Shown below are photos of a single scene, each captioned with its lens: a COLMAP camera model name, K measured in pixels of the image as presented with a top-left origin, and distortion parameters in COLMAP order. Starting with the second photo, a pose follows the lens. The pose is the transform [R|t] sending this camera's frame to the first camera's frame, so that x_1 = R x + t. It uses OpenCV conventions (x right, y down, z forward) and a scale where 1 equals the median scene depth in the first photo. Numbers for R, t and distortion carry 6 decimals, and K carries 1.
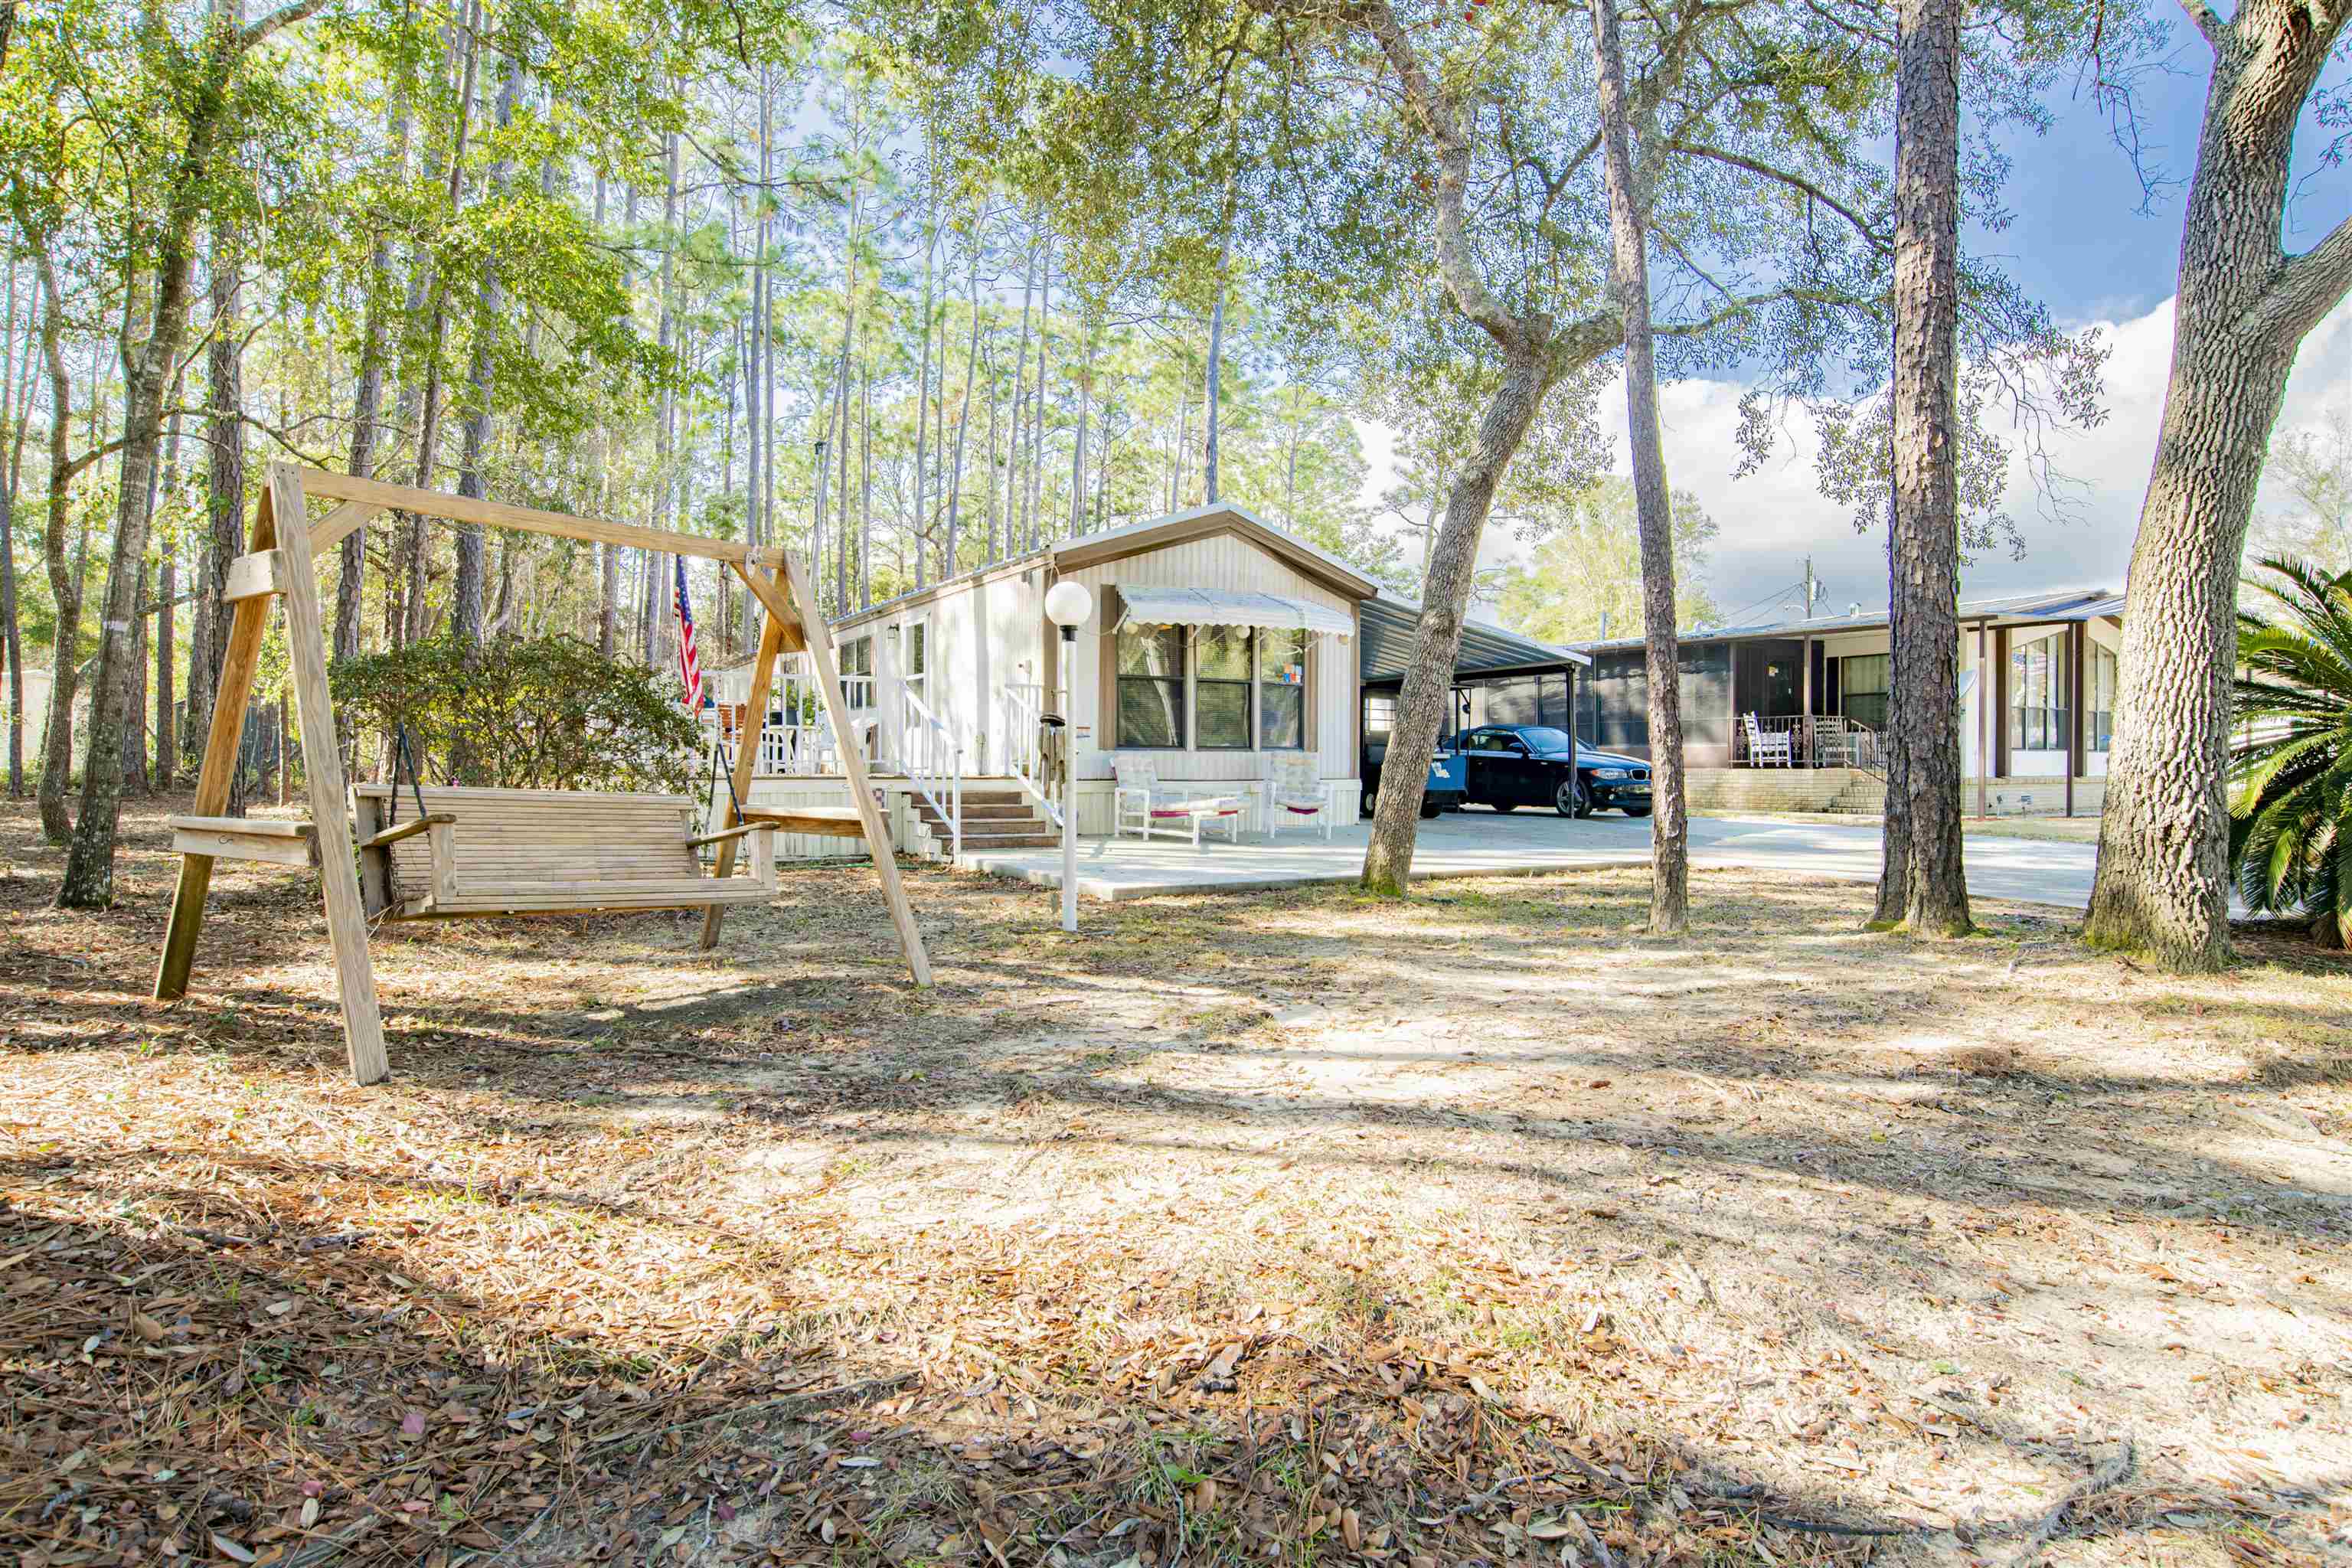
lens RADIAL K [[1247.3, 0, 1175.8], [0, 1247.3, 781.9], [0, 0, 1]] dist [-0.028950, 0.000417]
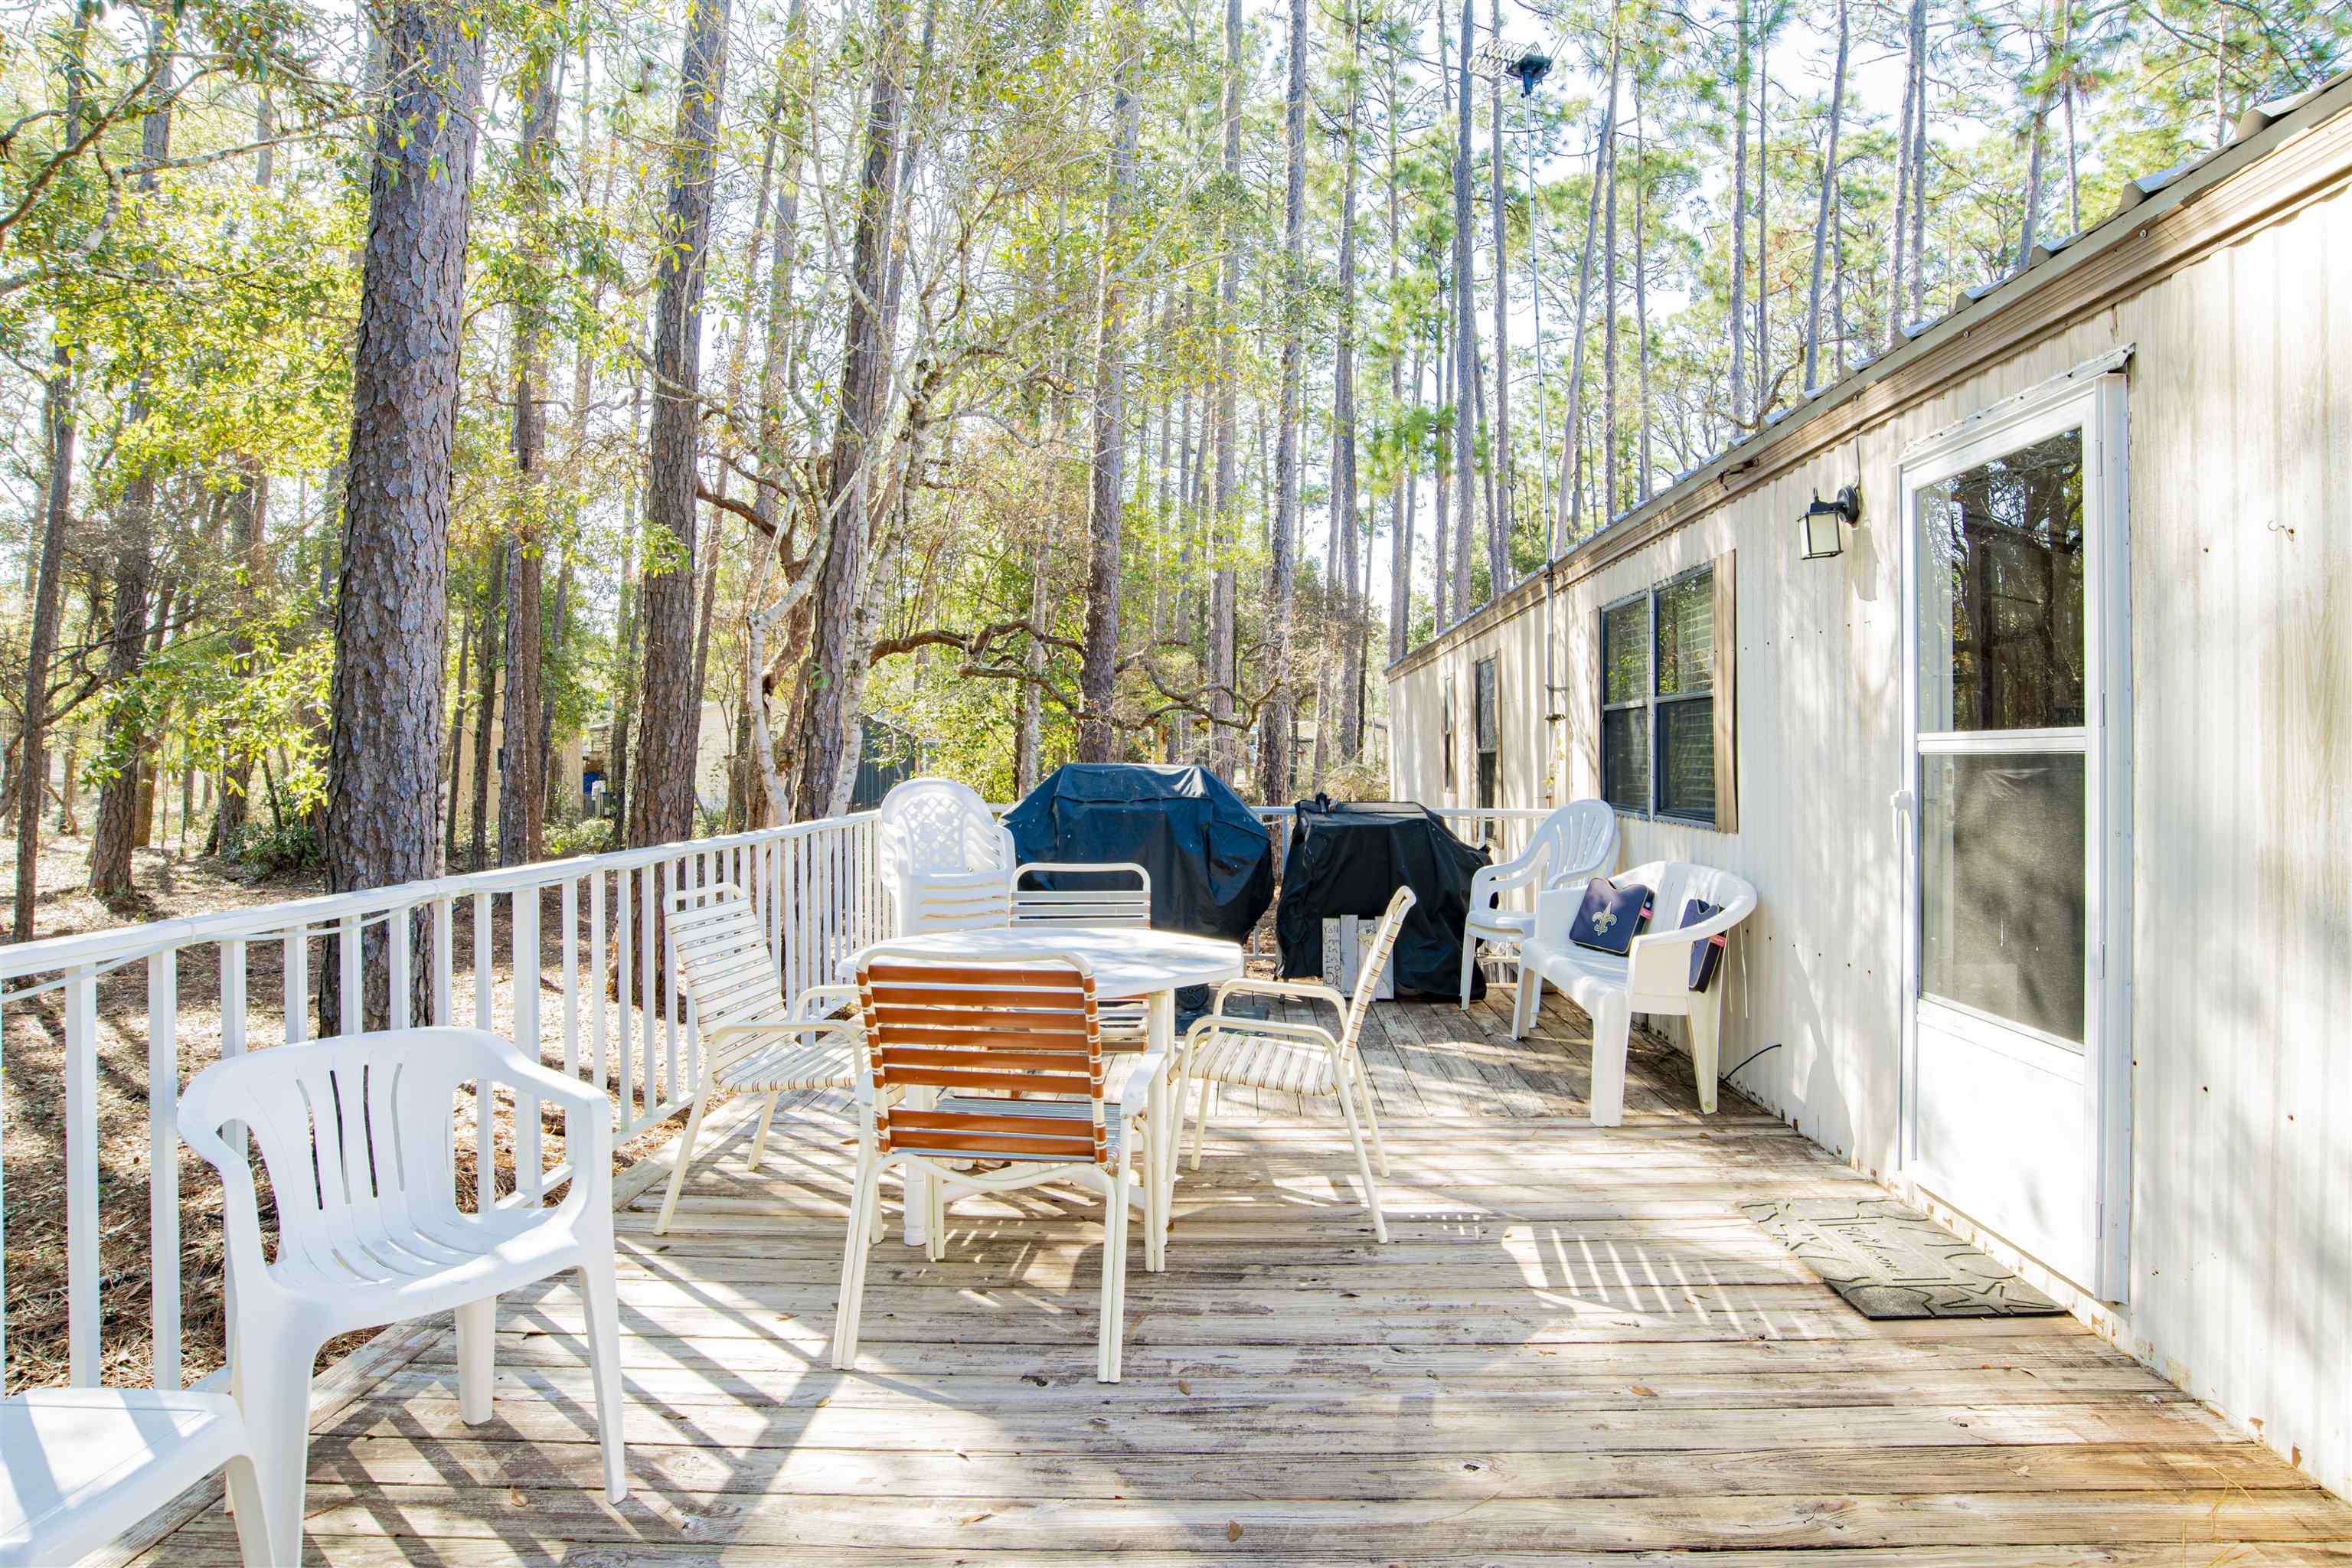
lens RADIAL K [[1317.4, 0, 1175.9], [0, 1317.4, 779.4], [0, 0, 1]] dist [-0.001838, 0.000150]
pose [[0.831621, 0.002050, -0.555339, -0.194237], [0.000030, 0.999993, 0.003737, -0.076842], [0.555343, -0.003125, 0.831616, 0.742915]]
